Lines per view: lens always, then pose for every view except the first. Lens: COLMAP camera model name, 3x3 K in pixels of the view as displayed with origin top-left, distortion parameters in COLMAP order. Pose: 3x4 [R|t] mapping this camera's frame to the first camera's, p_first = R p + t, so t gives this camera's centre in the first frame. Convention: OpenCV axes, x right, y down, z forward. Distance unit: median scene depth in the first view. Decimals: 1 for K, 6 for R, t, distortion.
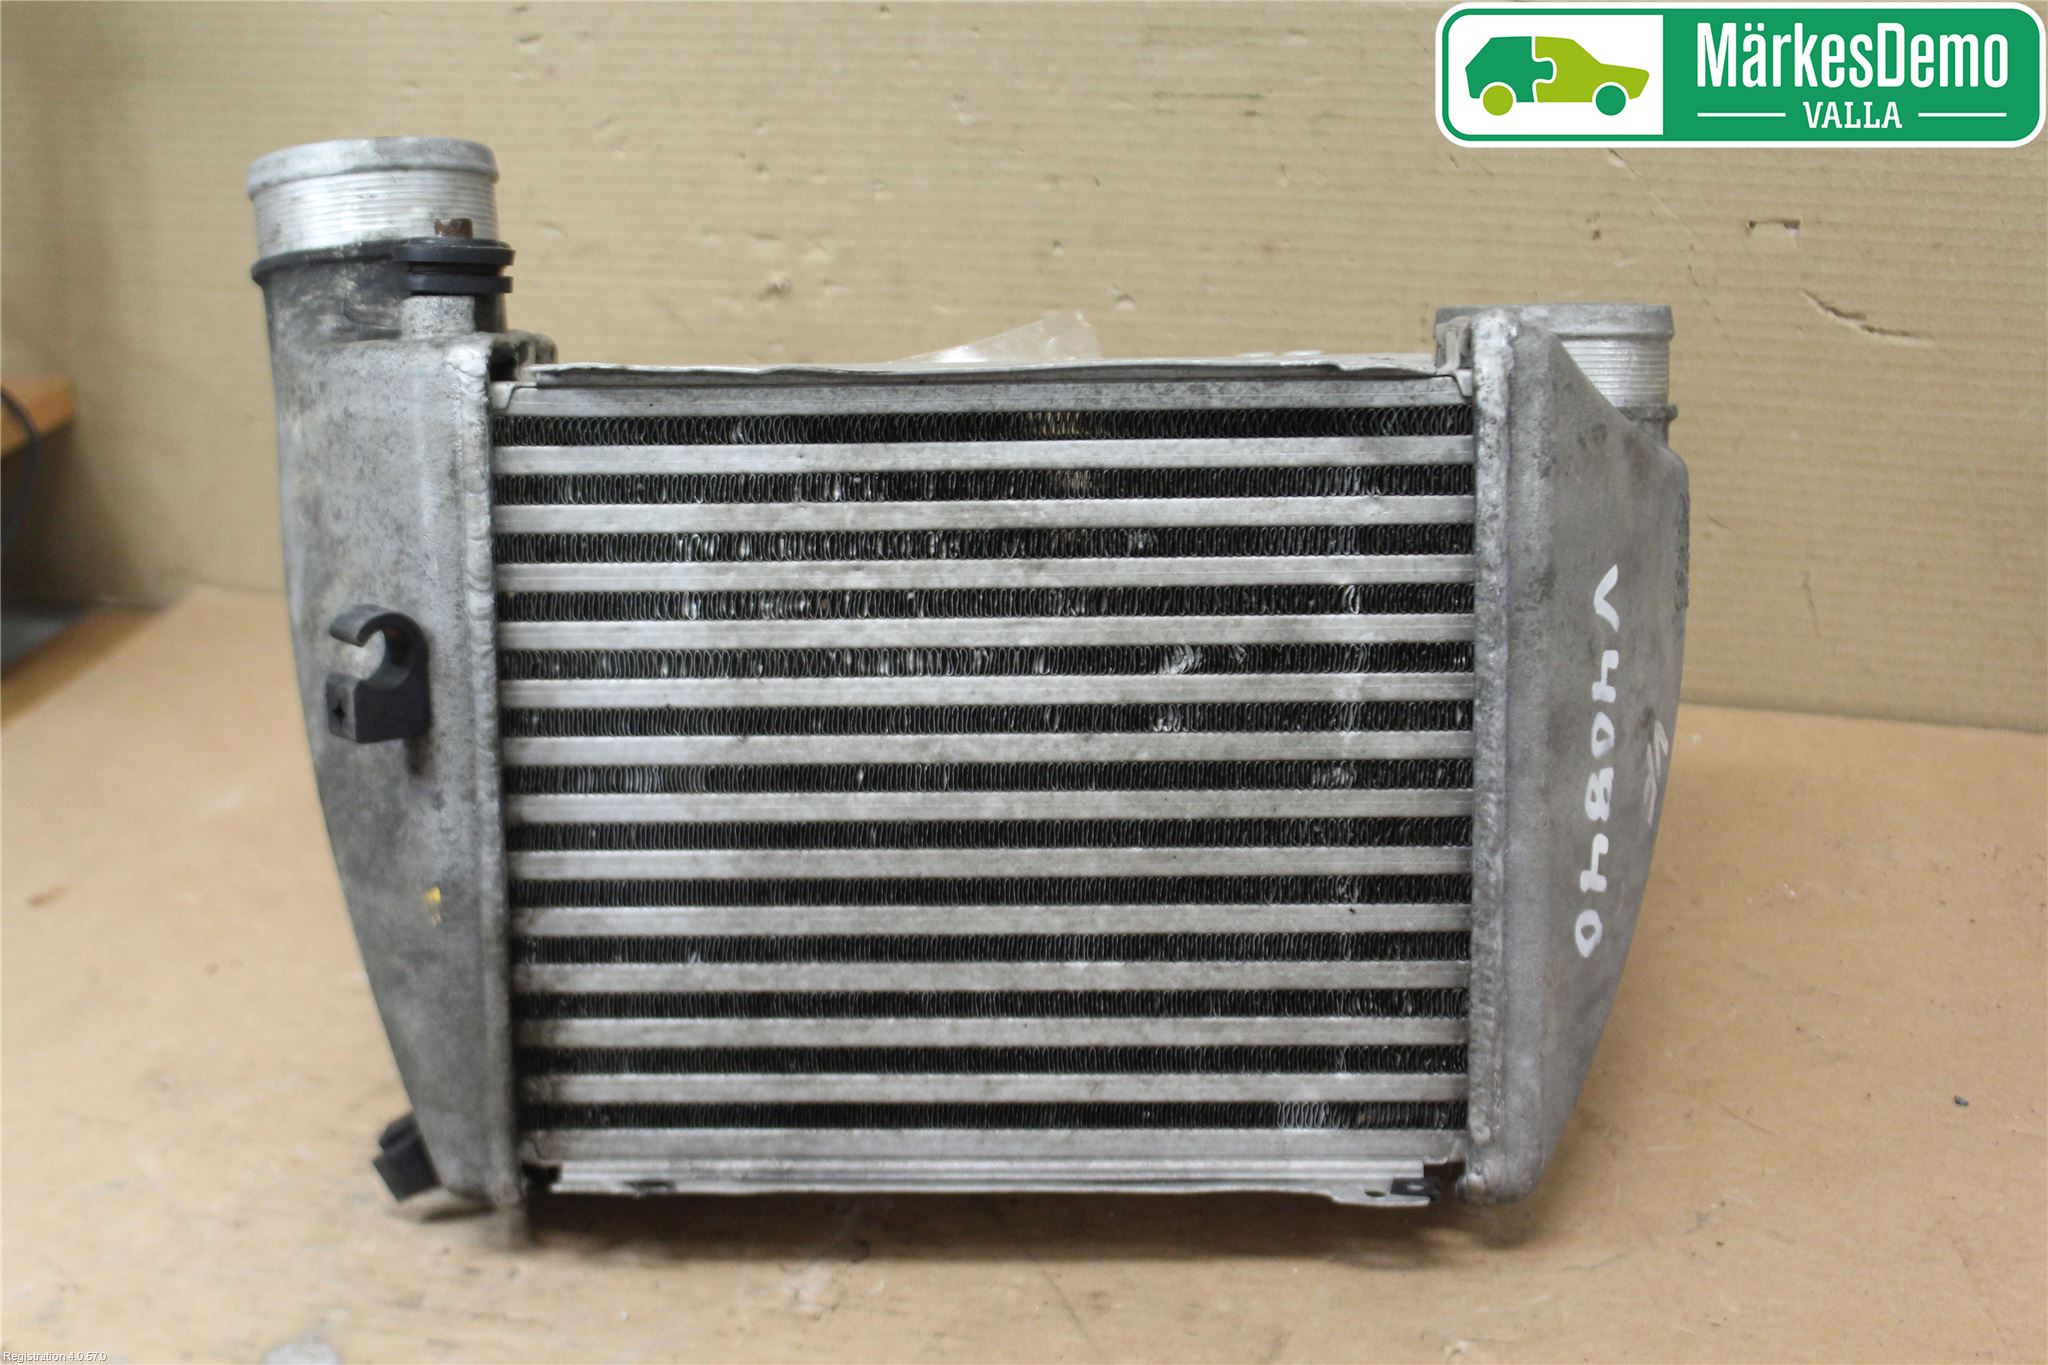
lens RADIAL K [[2747.1, 0, 1027.9], [0, 2747.1, 676.2], [0, 0, 1]] dist [-0.044130, 0.000000]
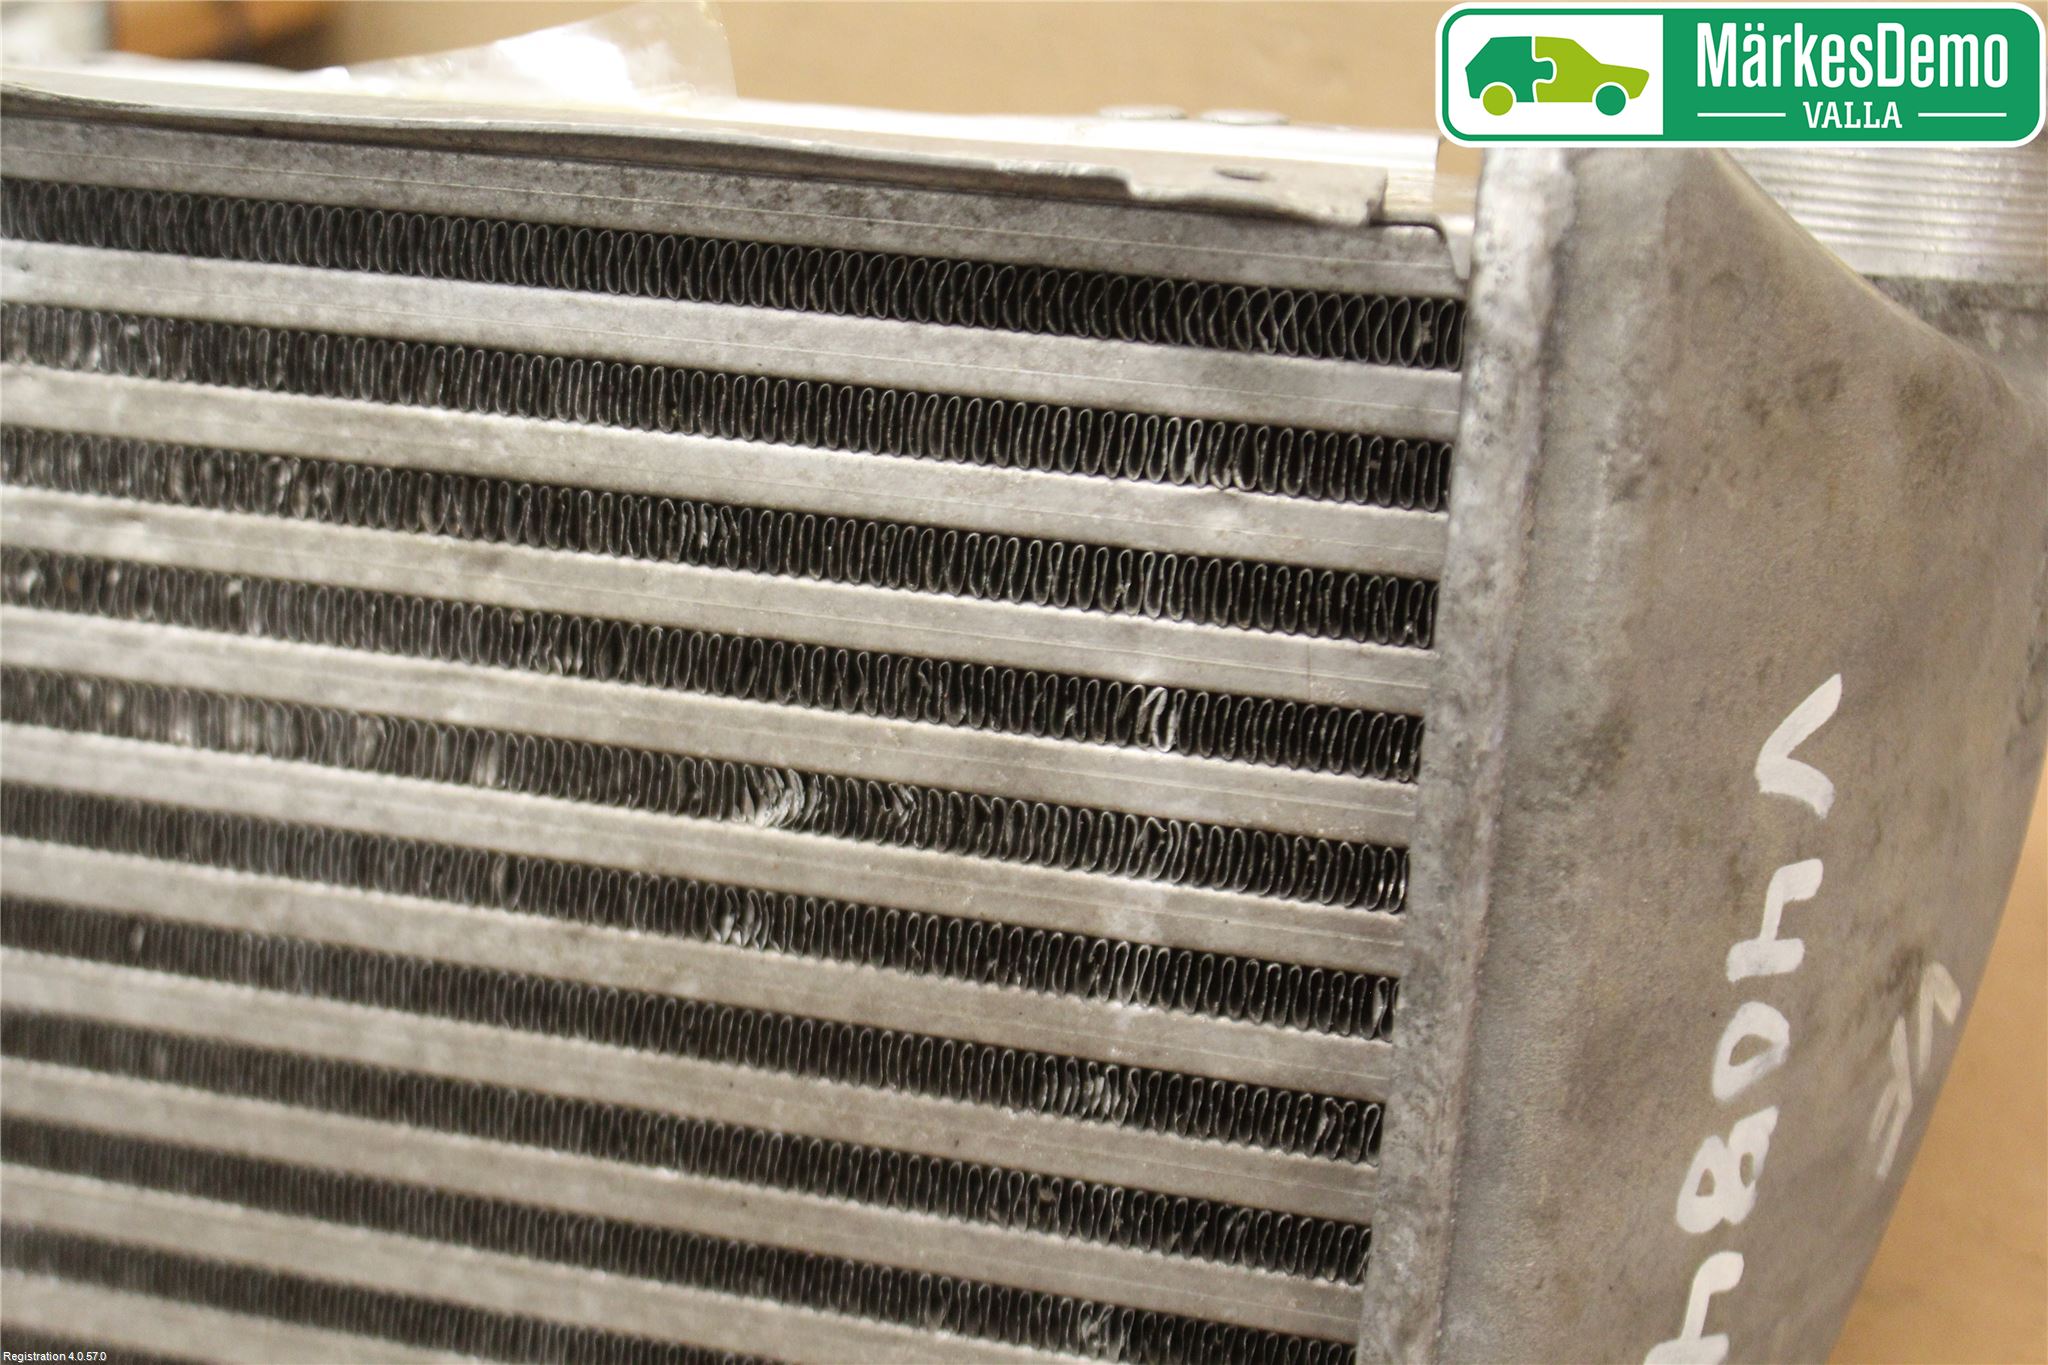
lens RADIAL K [[2820.0, 0, 1015.9], [0, 2820.0, 670.4], [0, 0, 1]] dist [-0.037022, 0.000000]
pose [[0.973966, 0.124632, -0.189357, 0.178069], [-0.098701, 0.985118, 0.140718, -0.095244], [0.204077, -0.118365, 0.971773, 0.556511]]
